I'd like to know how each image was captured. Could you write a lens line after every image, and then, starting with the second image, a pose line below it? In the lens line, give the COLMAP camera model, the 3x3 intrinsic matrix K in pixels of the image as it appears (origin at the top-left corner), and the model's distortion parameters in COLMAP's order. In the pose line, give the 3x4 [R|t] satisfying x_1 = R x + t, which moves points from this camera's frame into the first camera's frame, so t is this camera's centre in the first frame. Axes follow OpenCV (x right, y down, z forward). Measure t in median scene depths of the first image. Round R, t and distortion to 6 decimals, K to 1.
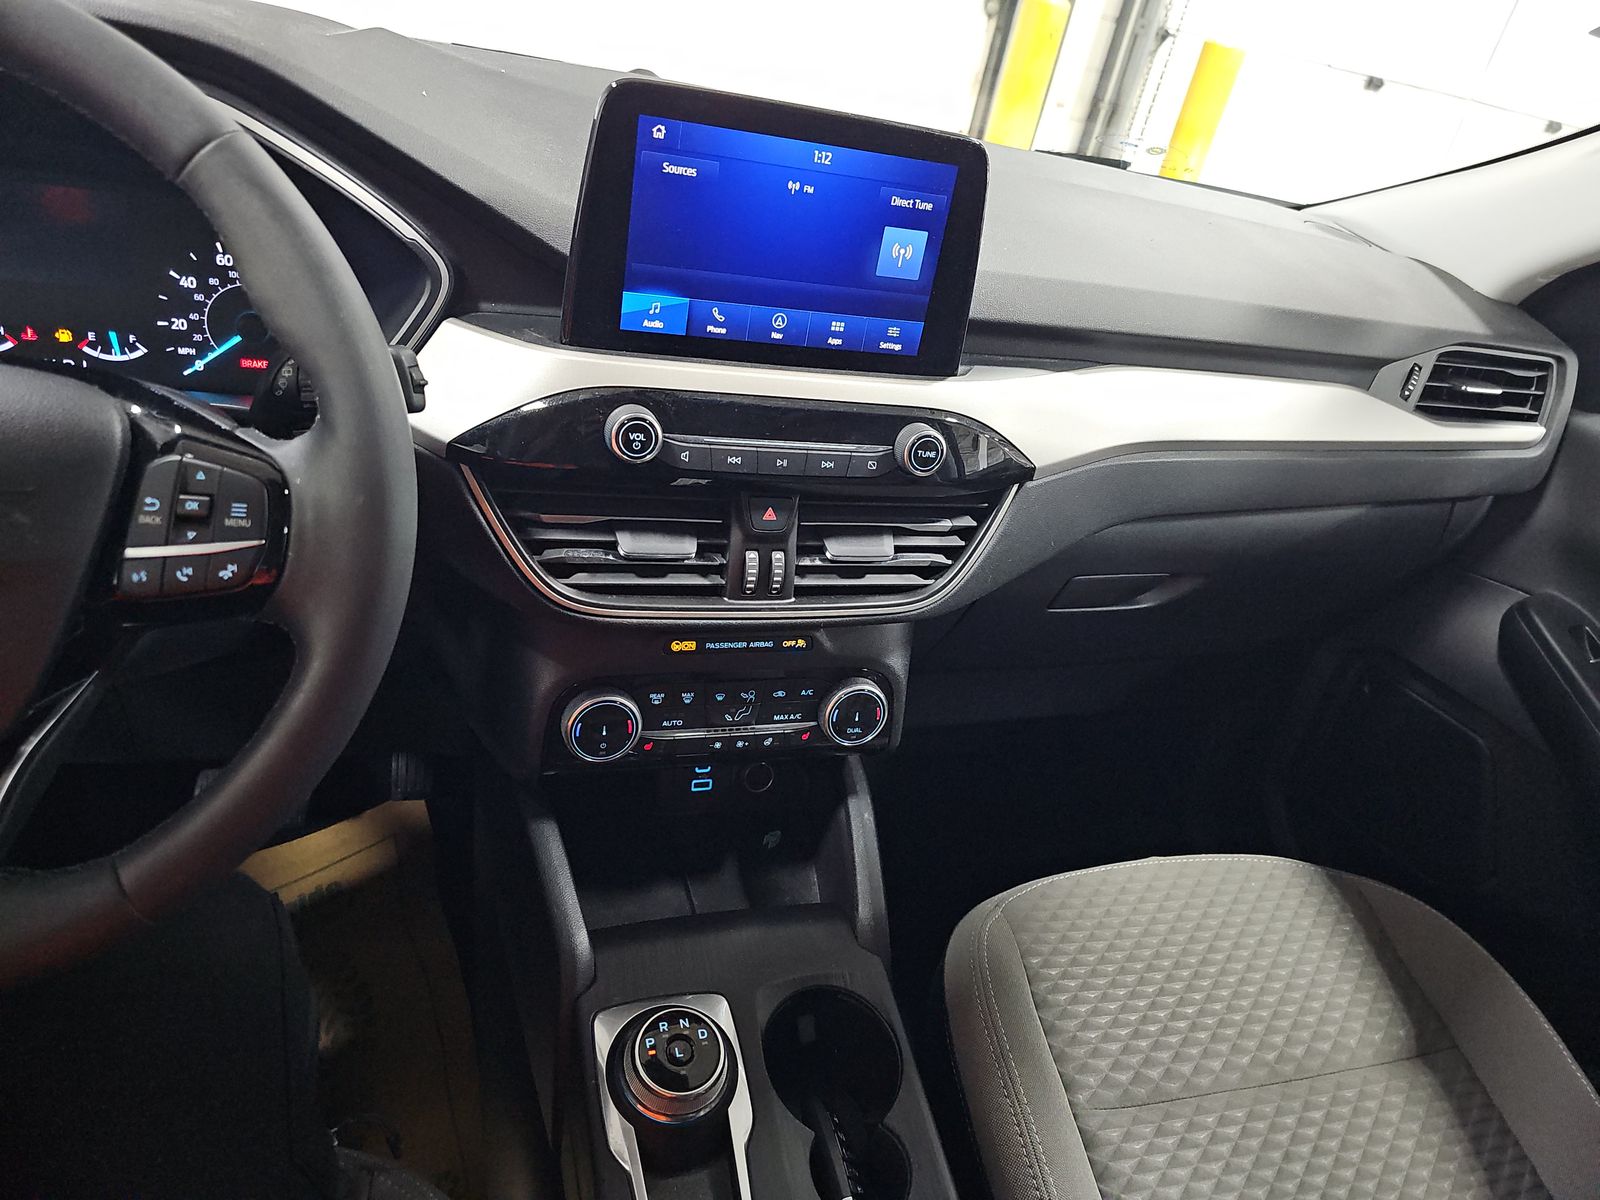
lens RADIAL K [[1062.3, 0, 990.2], [0, 1062.3, 599.1], [0, 0, 1]] dist [0.043870, -0.040761]
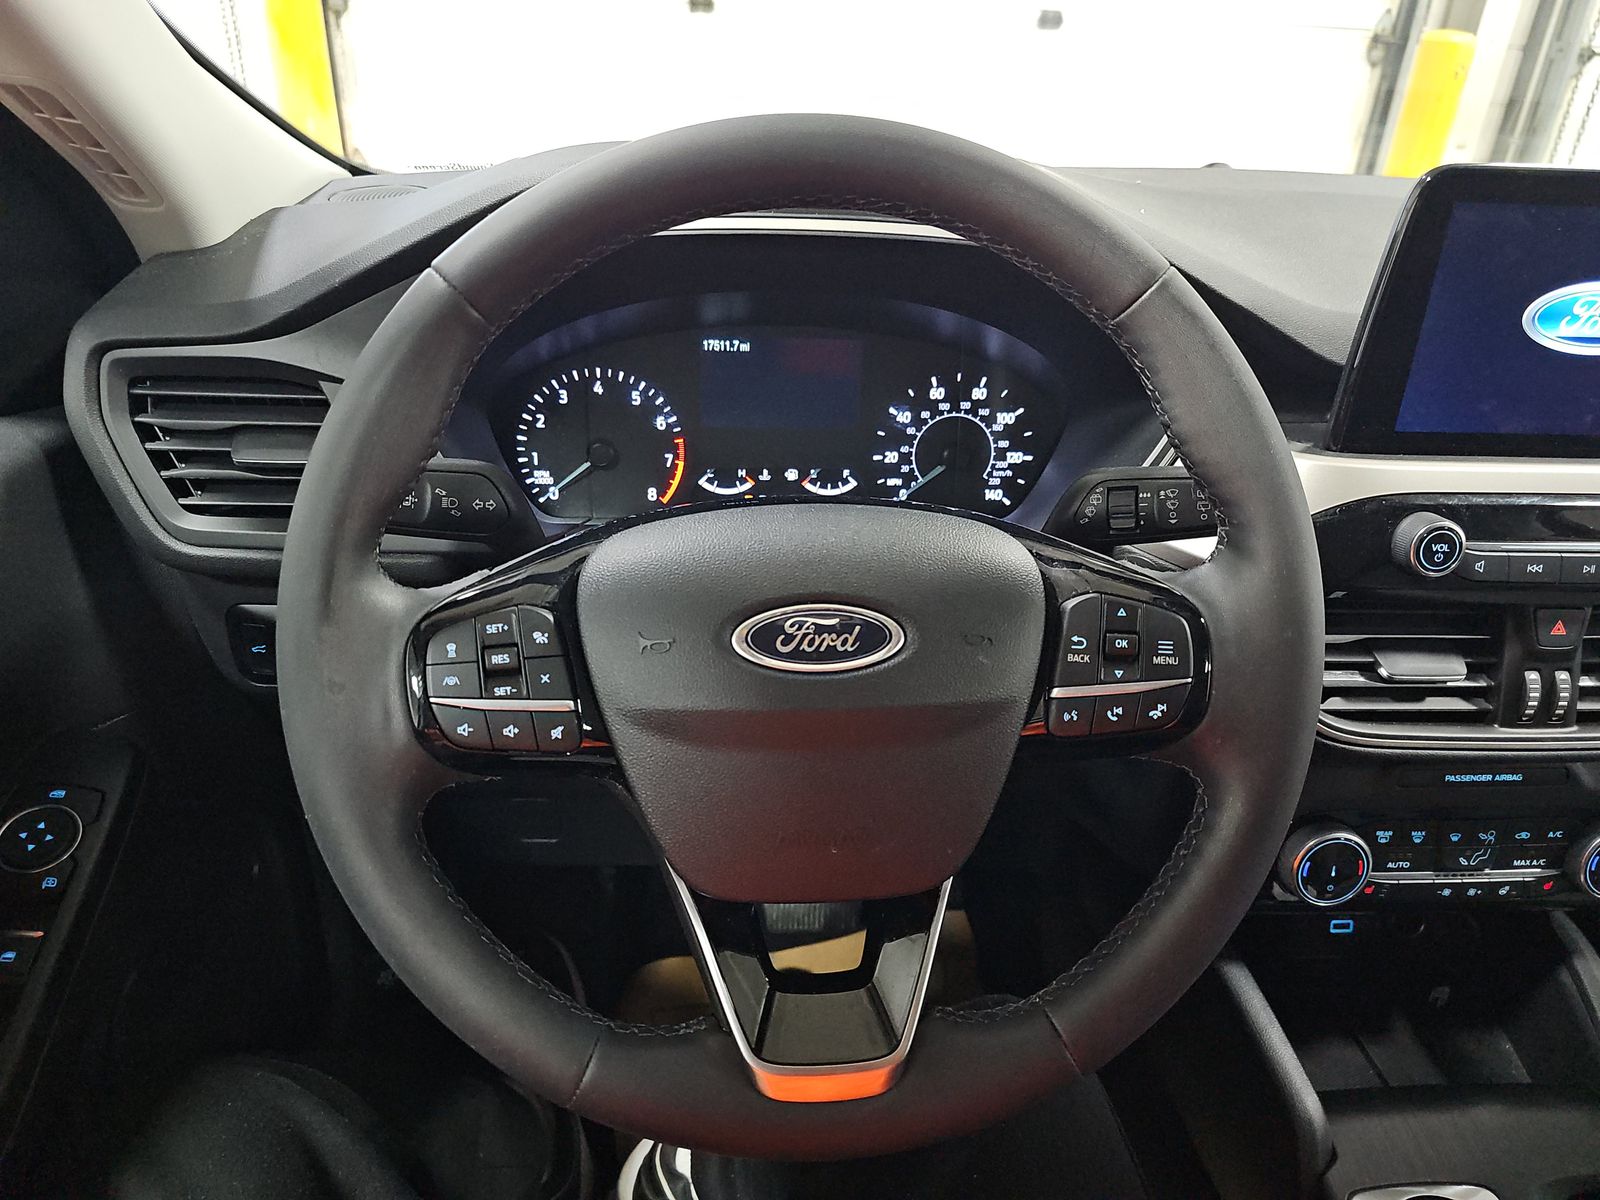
lens RADIAL K [[1072.3, 0, 800.0], [0, 1072.3, 600.0], [0, 0, 1]] dist [0.029443, -0.046019]
pose [[0.949502, -0.023445, -0.312884, -0.512361], [0.000709, 0.997362, -0.072583, -0.040010], [0.313760, 0.068696, 0.947014, -0.014003]]
